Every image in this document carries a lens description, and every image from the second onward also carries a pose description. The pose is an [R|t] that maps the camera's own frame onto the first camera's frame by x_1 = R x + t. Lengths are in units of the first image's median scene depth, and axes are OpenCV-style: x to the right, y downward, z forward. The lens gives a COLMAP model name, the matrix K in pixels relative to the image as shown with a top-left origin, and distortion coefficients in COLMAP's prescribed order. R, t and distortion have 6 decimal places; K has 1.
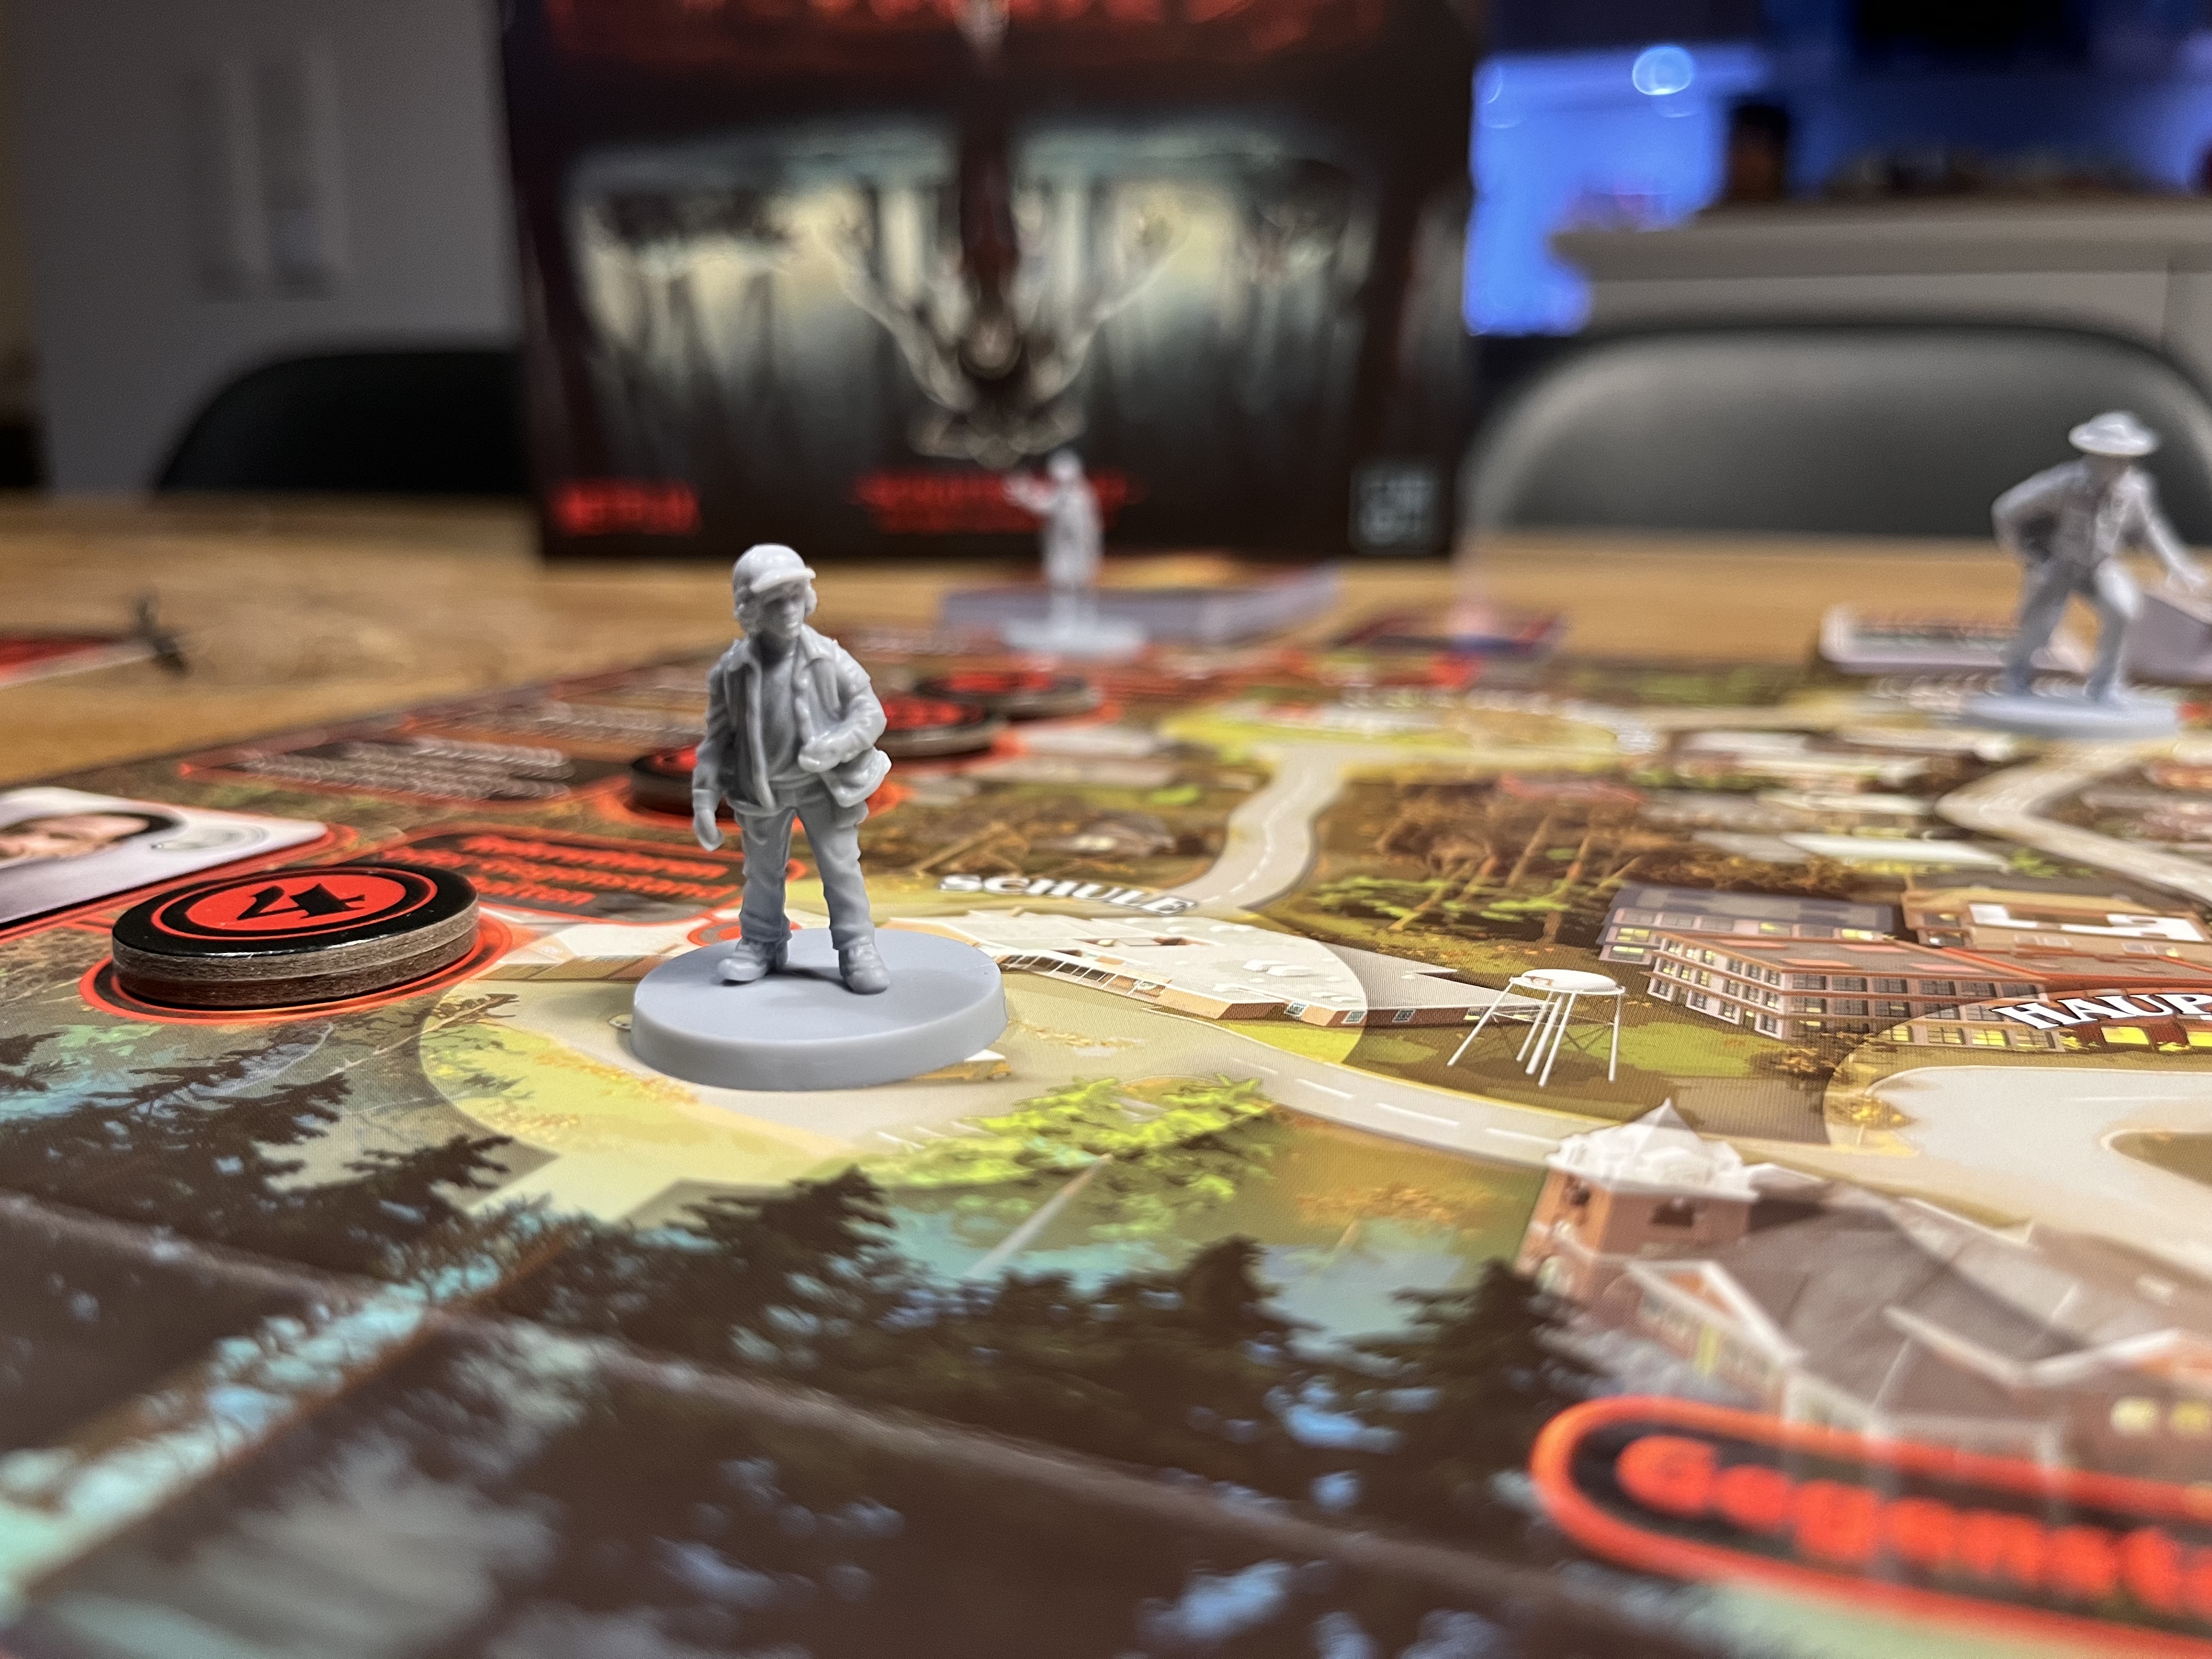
lens RADIAL K [[1730.1, 0, 1112.0], [0, 1730.1, 837.7], [0, 0, 1]] dist [0.037755, -0.083159]
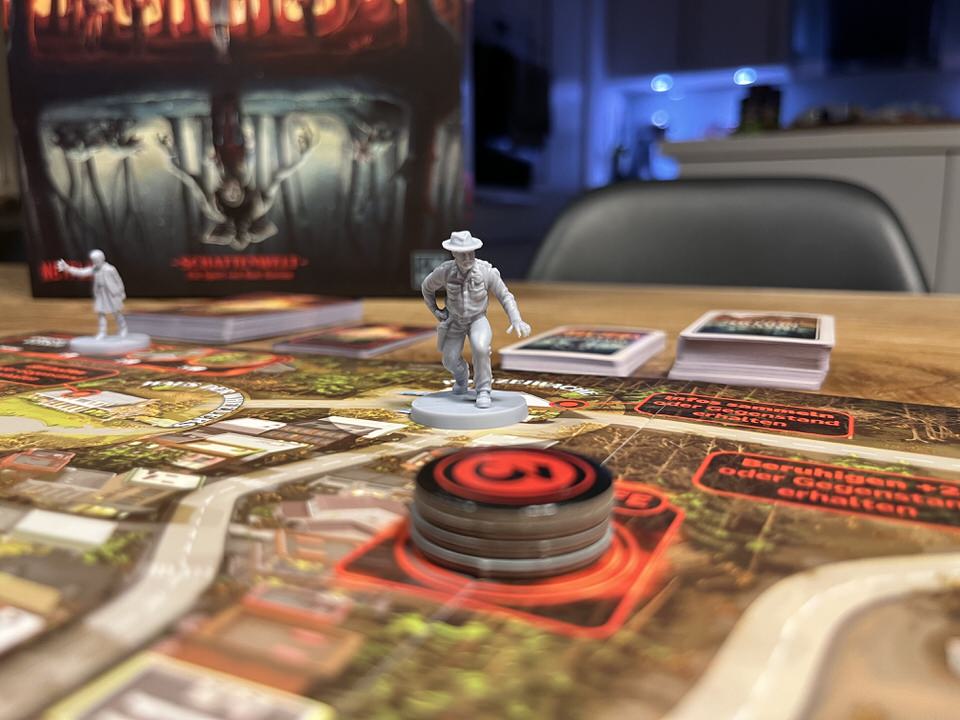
lens RADIAL K [[750.9, 0, 482.7], [0, 750.9, 357.3], [0, 0, 1]] dist [0.037755, -0.083159]
pose [[0.997460, 0.009970, -0.070528, 0.454535], [-0.014652, 0.997700, -0.066178, -0.054360], [0.069706, 0.067043, 0.995312, 0.222815]]
